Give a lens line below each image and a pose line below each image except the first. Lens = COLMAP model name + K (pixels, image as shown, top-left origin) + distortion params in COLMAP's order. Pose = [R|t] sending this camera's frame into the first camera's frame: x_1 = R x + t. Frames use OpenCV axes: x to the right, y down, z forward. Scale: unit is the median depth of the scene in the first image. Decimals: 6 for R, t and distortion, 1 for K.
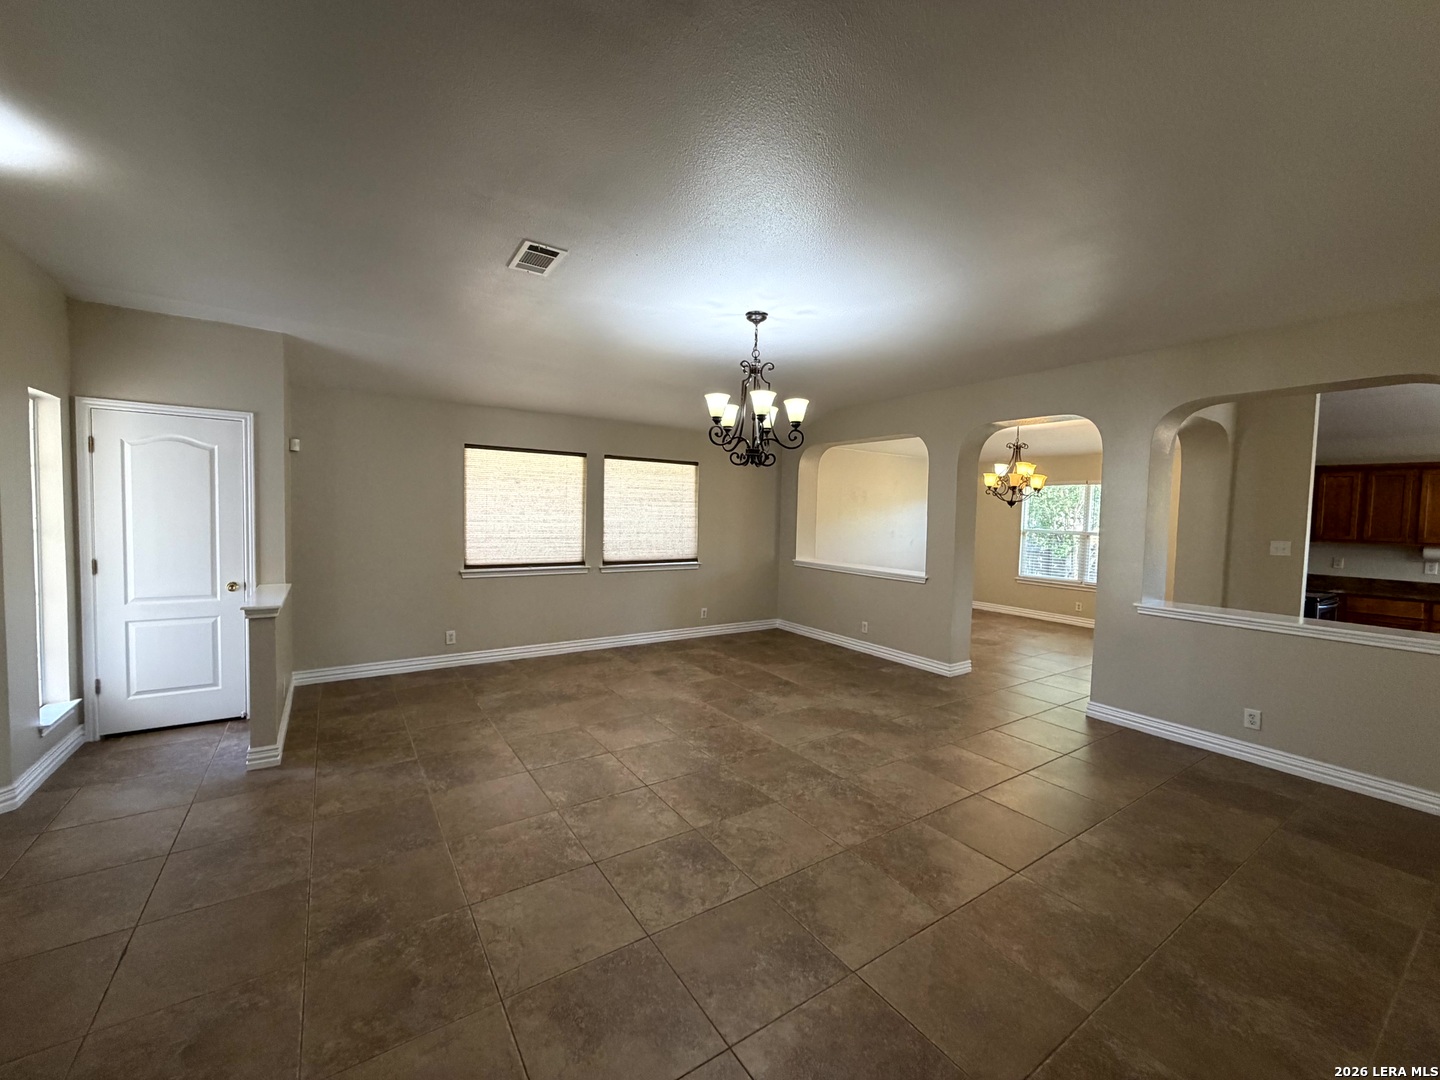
lens RADIAL K [[573.5, 0, 717.5], [0, 573.5, 540.3], [0, 0, 1]] dist [-0.000576, 0.000035]
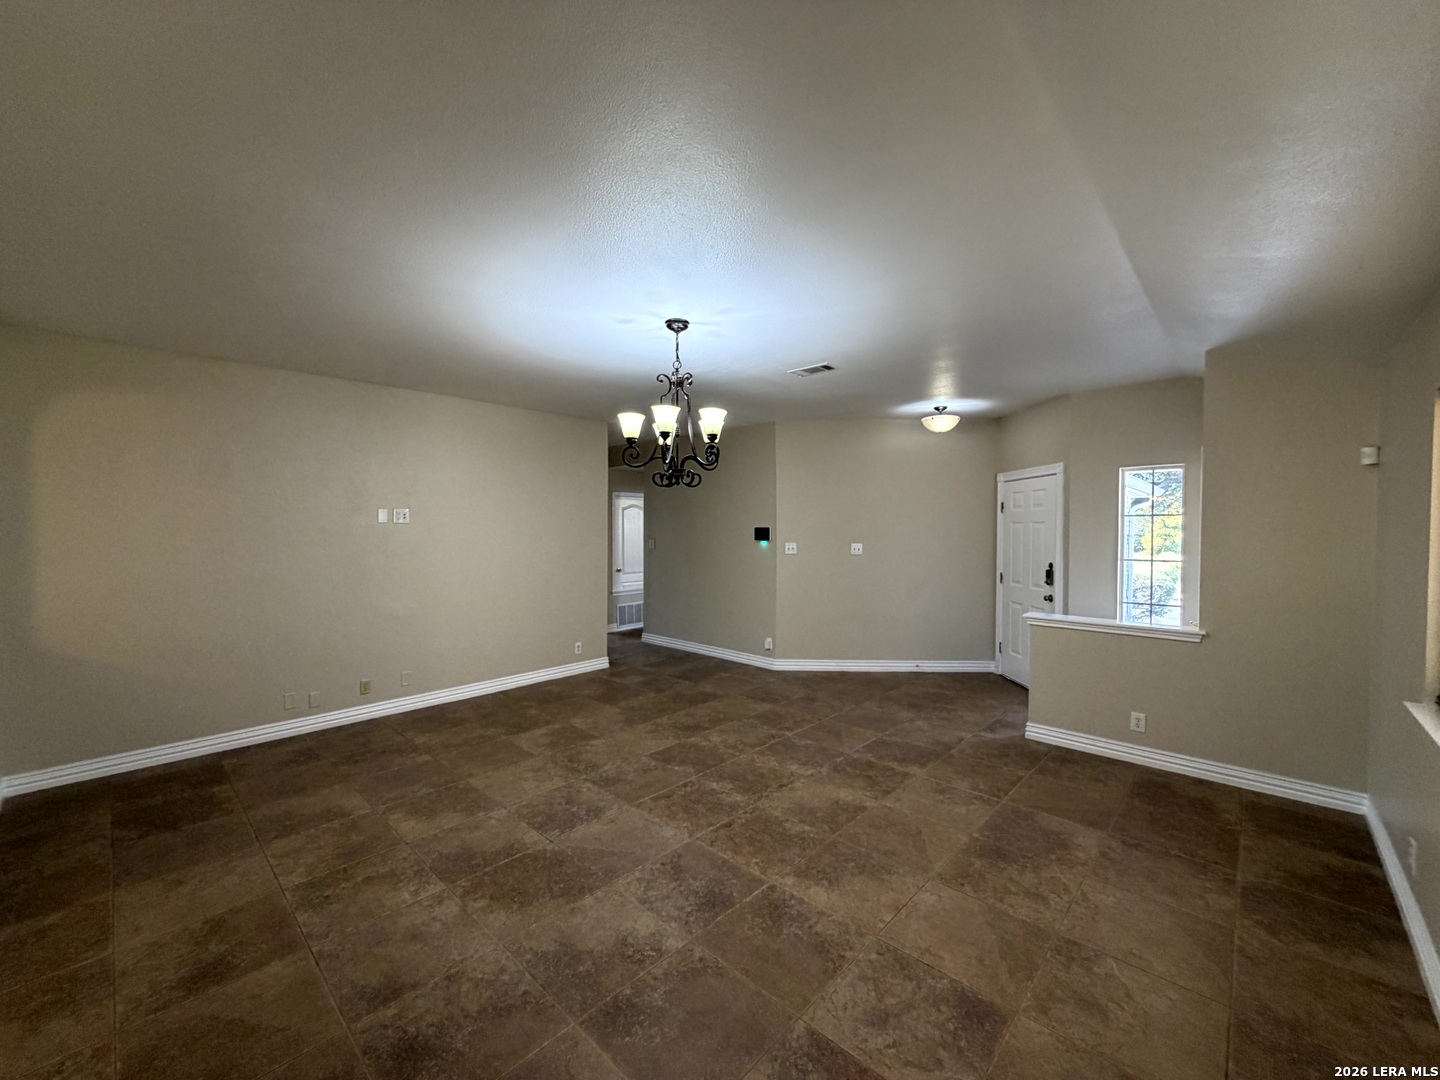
lens RADIAL K [[573.5, 0, 717.5], [0, 573.5, 540.3], [0, 0, 1]] dist [-0.000576, 0.000035]
pose [[-0.974733, -0.020588, -0.222422, 0.161124], [-0.036013, 0.997201, 0.065520, -0.085586], [0.220451, 0.071875, -0.972746, 1.530707]]
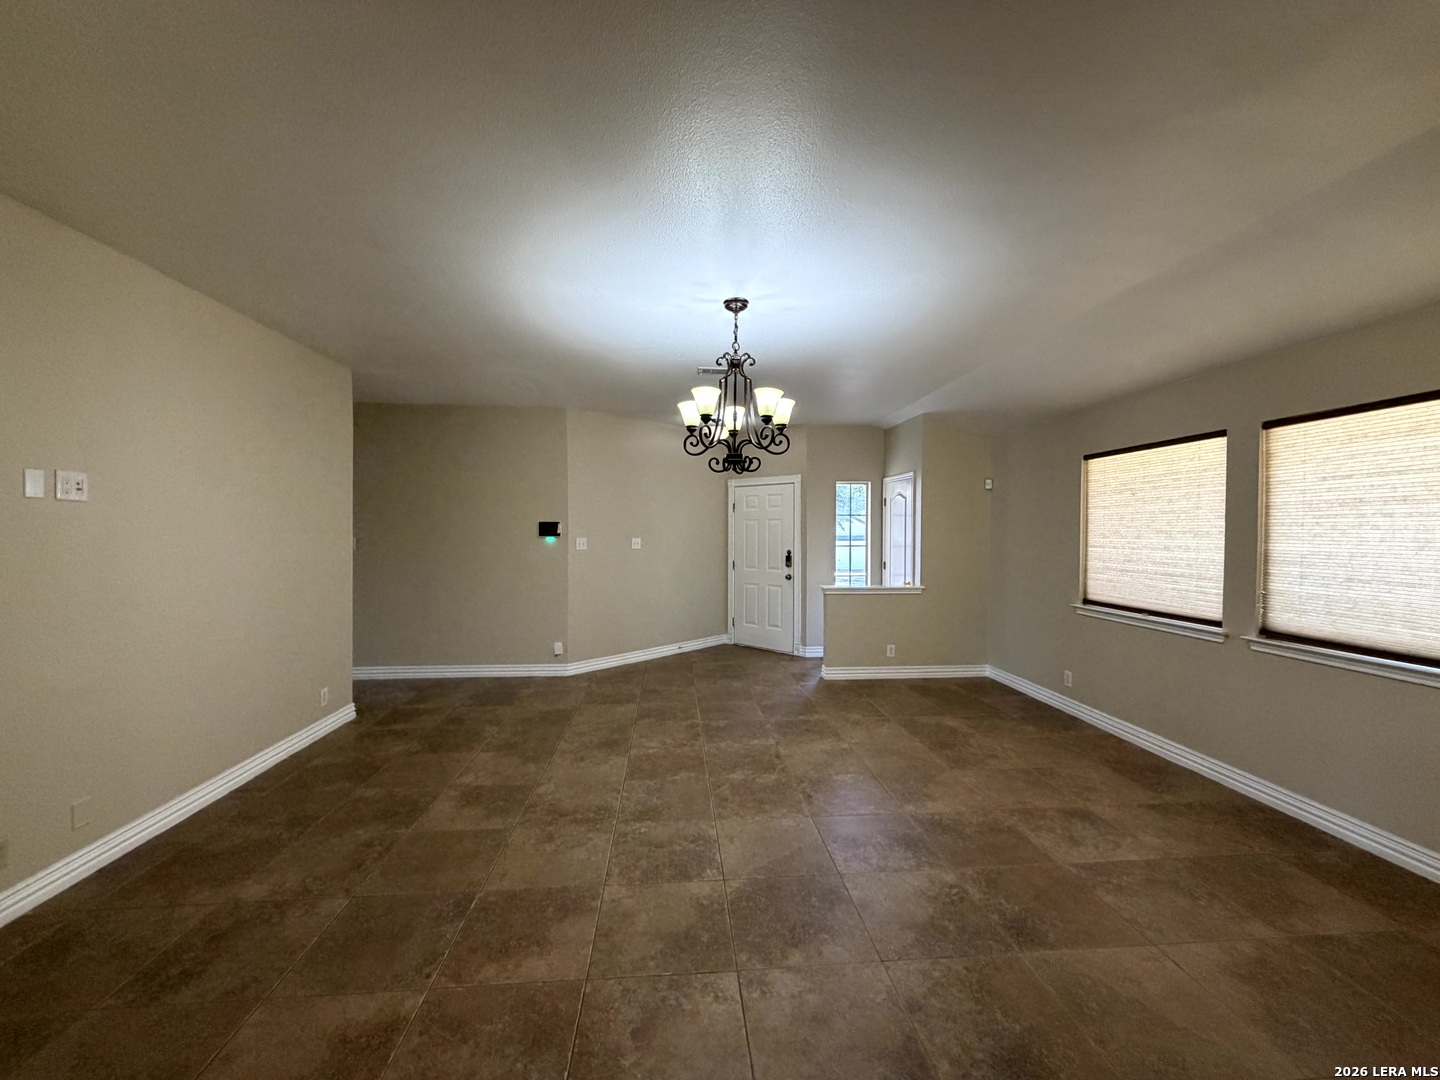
lens RADIAL K [[571.6, 0, 717.6], [0, 571.6, 546.2], [0, 0, 1]] dist [-0.000324, -0.000089]
pose [[-0.489269, -0.001904, -0.872131, 0.670772], [-0.057513, 0.997891, 0.030086, -0.033918], [0.870235, 0.064879, -0.488347, 1.129442]]
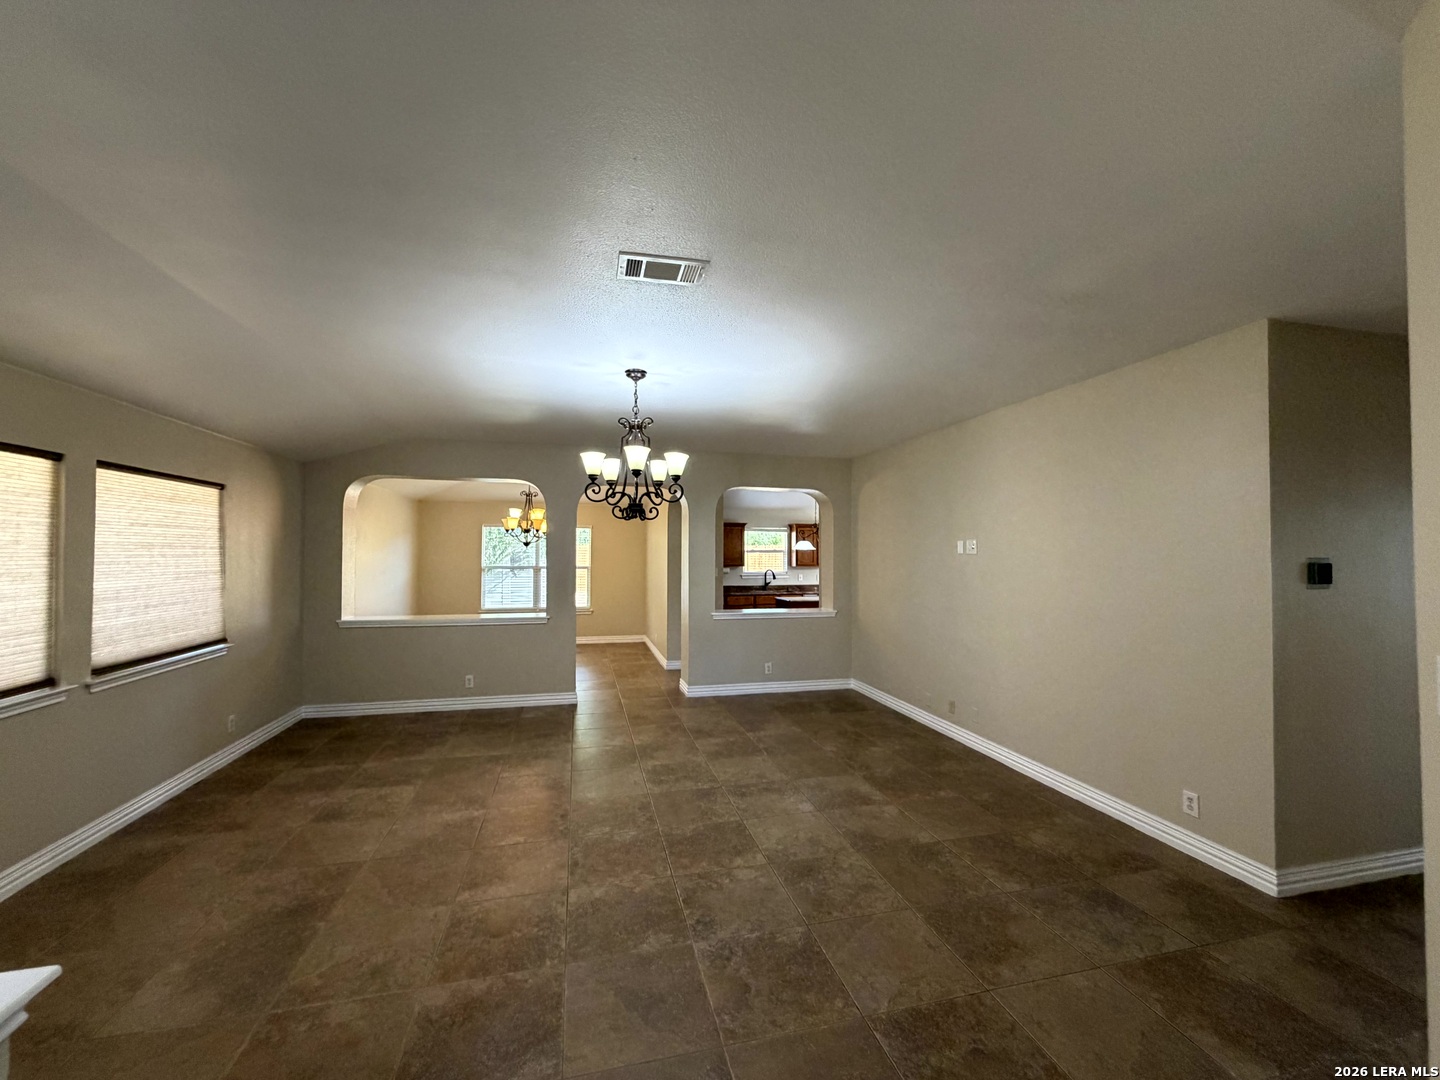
lens RADIAL K [[573.5, 0, 717.5], [0, 573.5, 540.3], [0, 0, 1]] dist [-0.000576, 0.000035]
pose [[0.343785, -0.002516, 0.939045, -0.663880], [0.049814, 0.998637, -0.015561, -0.057624], [-0.937726, 0.052127, 0.343442, 0.419183]]
